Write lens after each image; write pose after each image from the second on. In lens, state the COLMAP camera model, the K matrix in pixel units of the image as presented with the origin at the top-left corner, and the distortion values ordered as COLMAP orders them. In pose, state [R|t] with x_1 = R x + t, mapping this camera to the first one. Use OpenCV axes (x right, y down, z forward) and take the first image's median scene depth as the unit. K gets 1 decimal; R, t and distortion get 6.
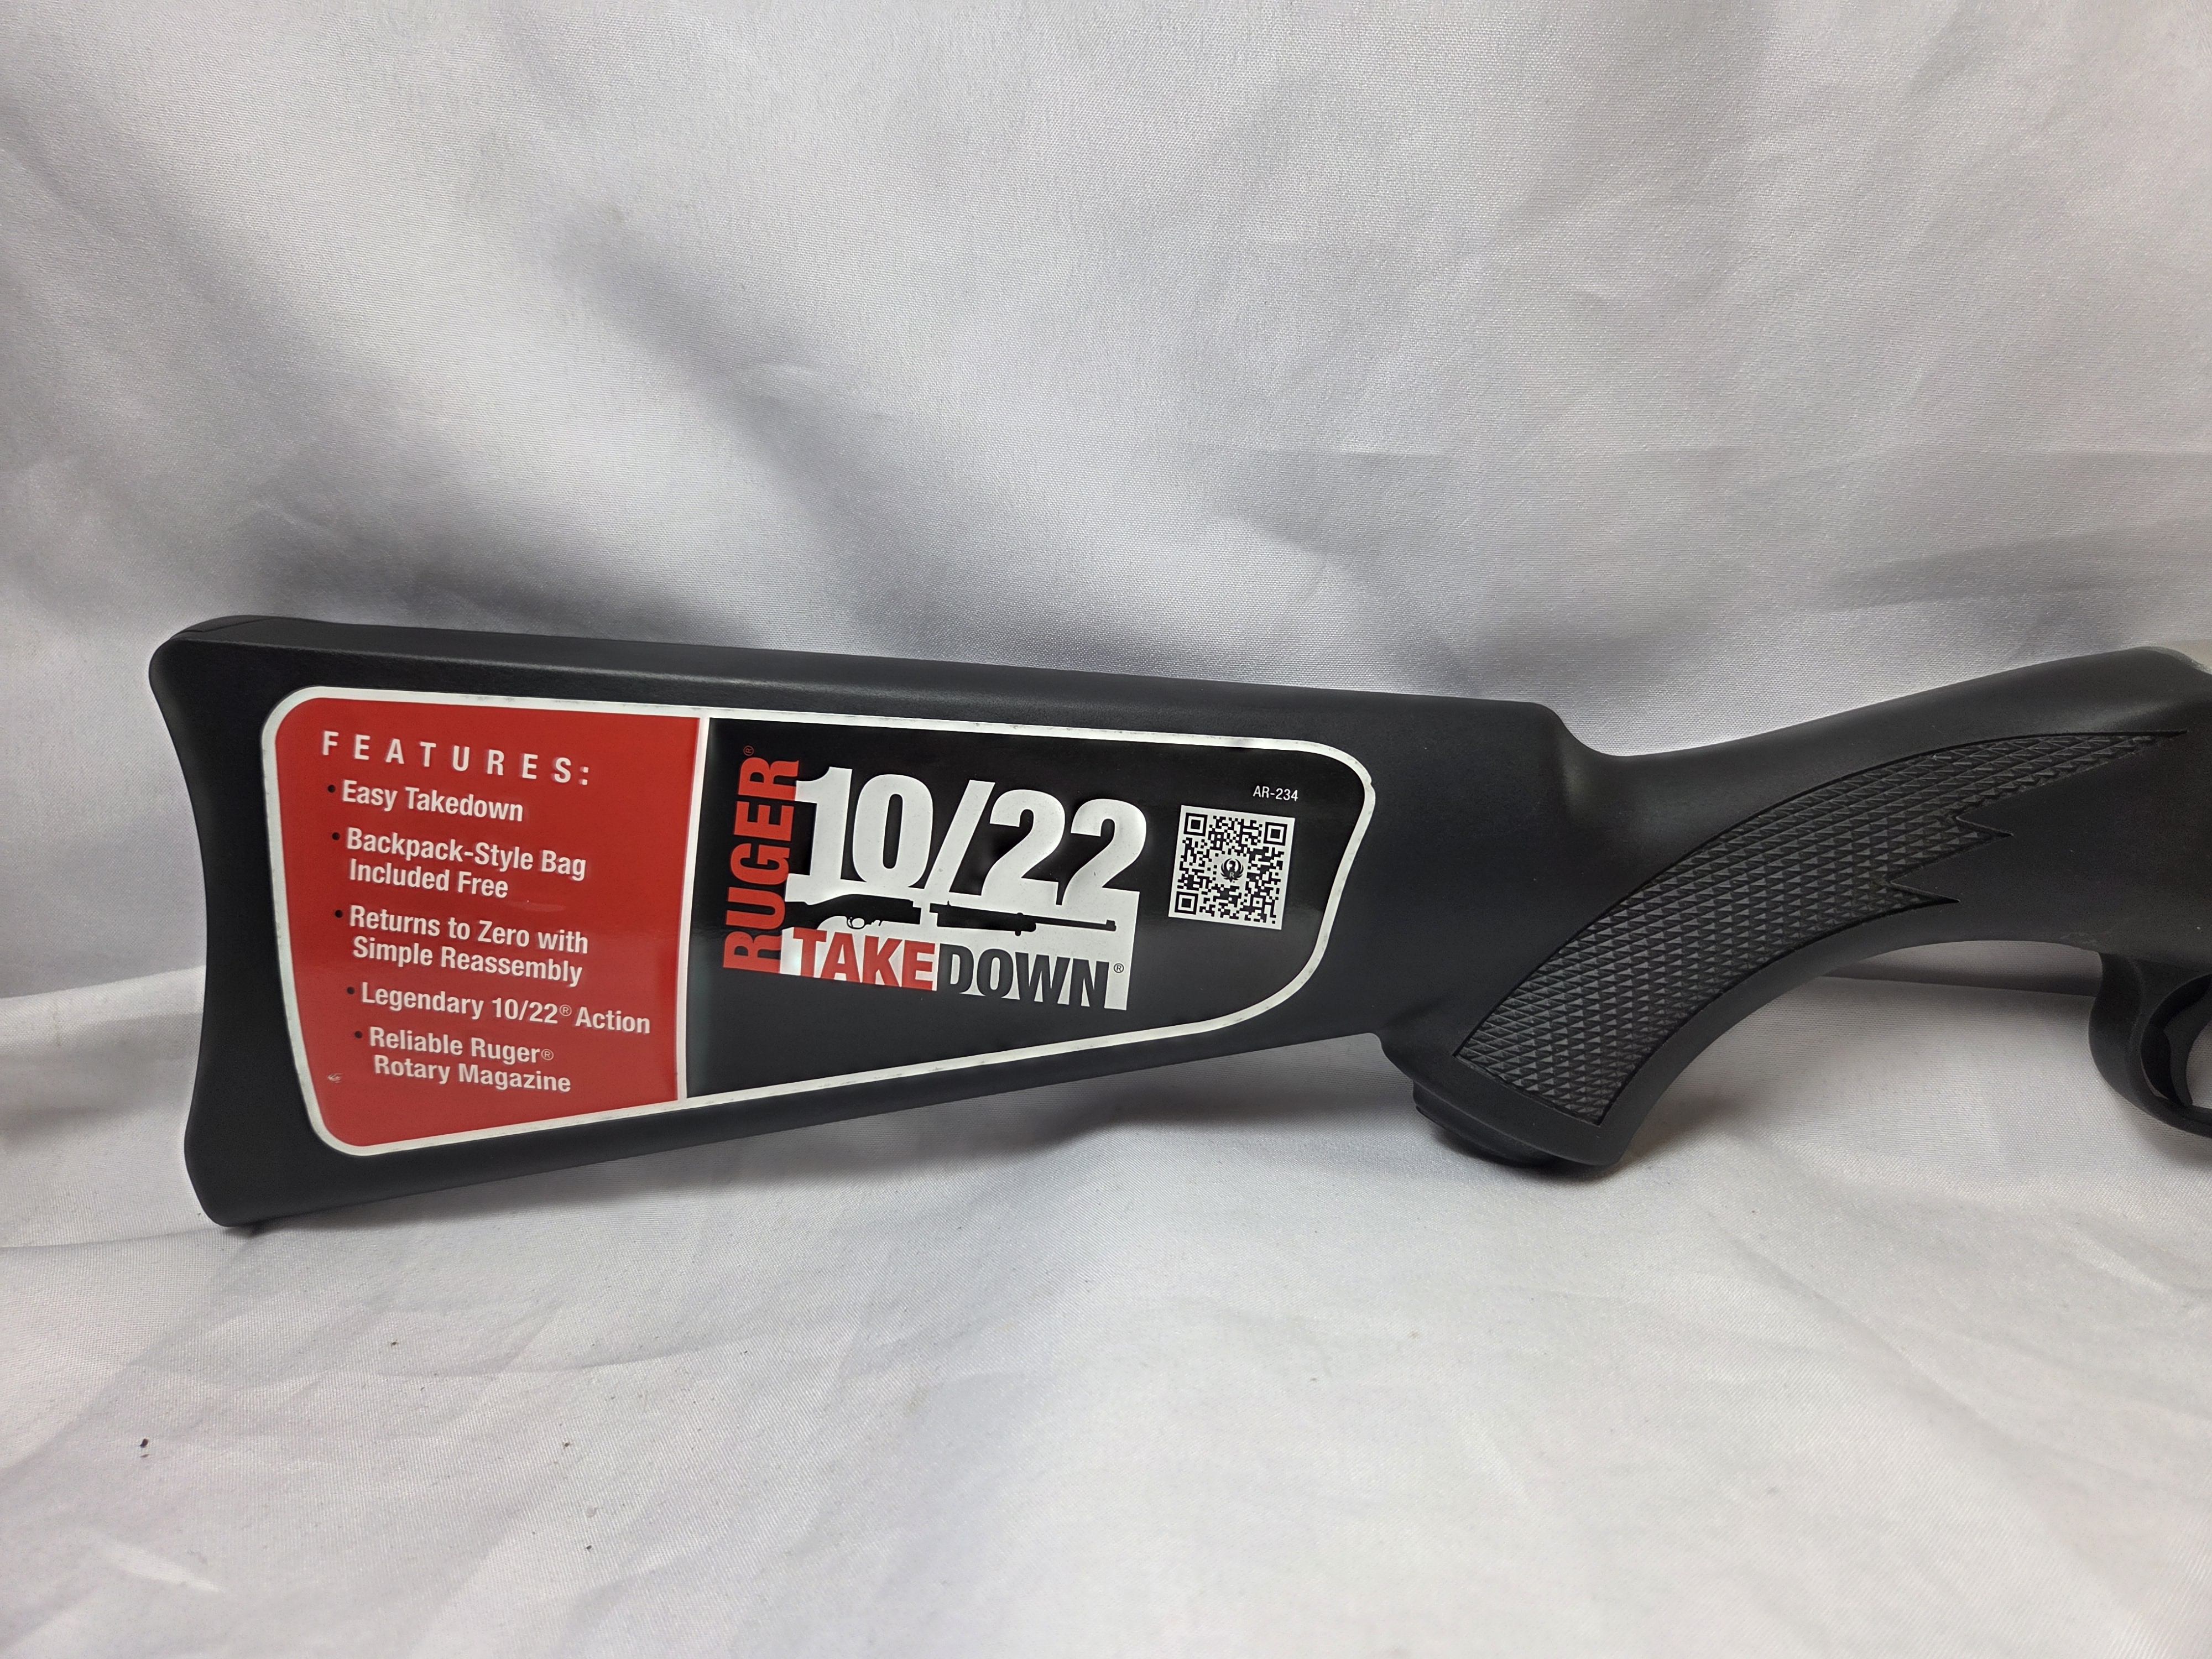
lens RADIAL K [[1490.1, 0, 1106.0], [0, 1490.1, 829.5], [0, 0, 1]] dist [0.002828, 0.002401]
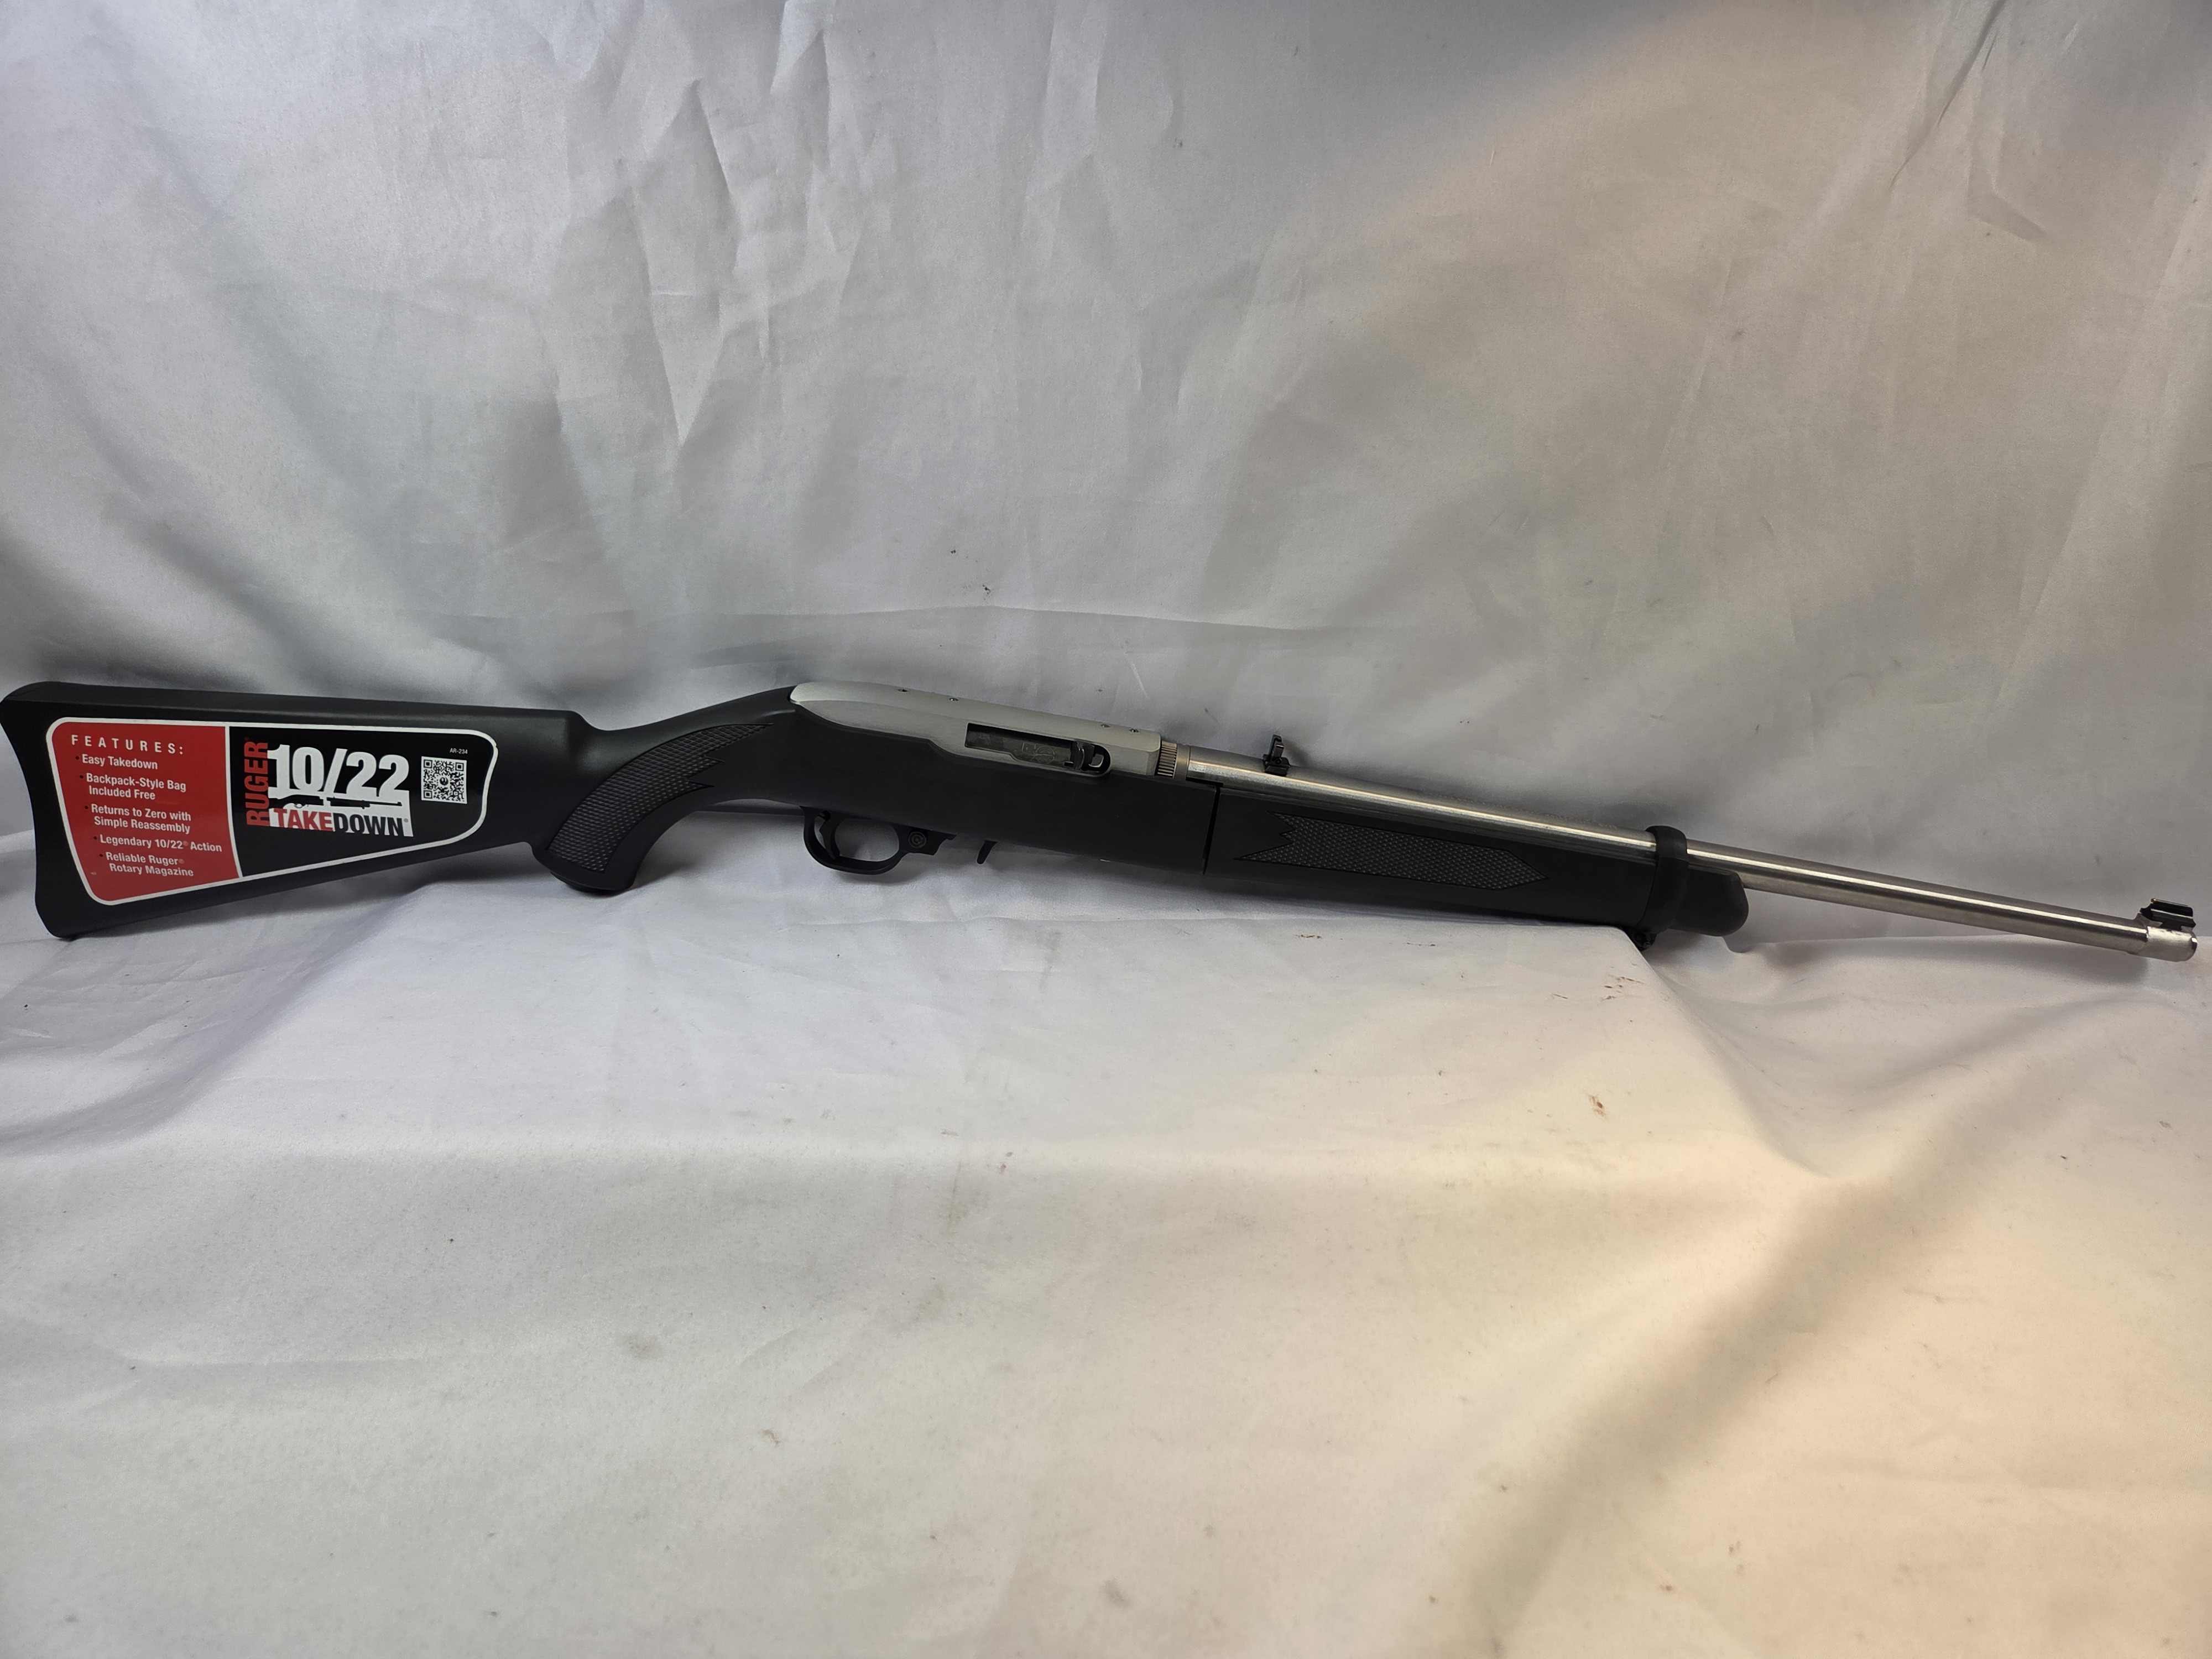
lens RADIAL K [[1471.6, 0, 1113.9], [0, 1471.6, 797.7], [0, 0, 1]] dist [0.000118, -0.001436]
pose [[0.998467, -0.029435, 0.046873, 1.085309], [0.023382, 0.991903, 0.124829, -0.227075], [-0.050168, -0.123542, 0.991070, -1.519412]]
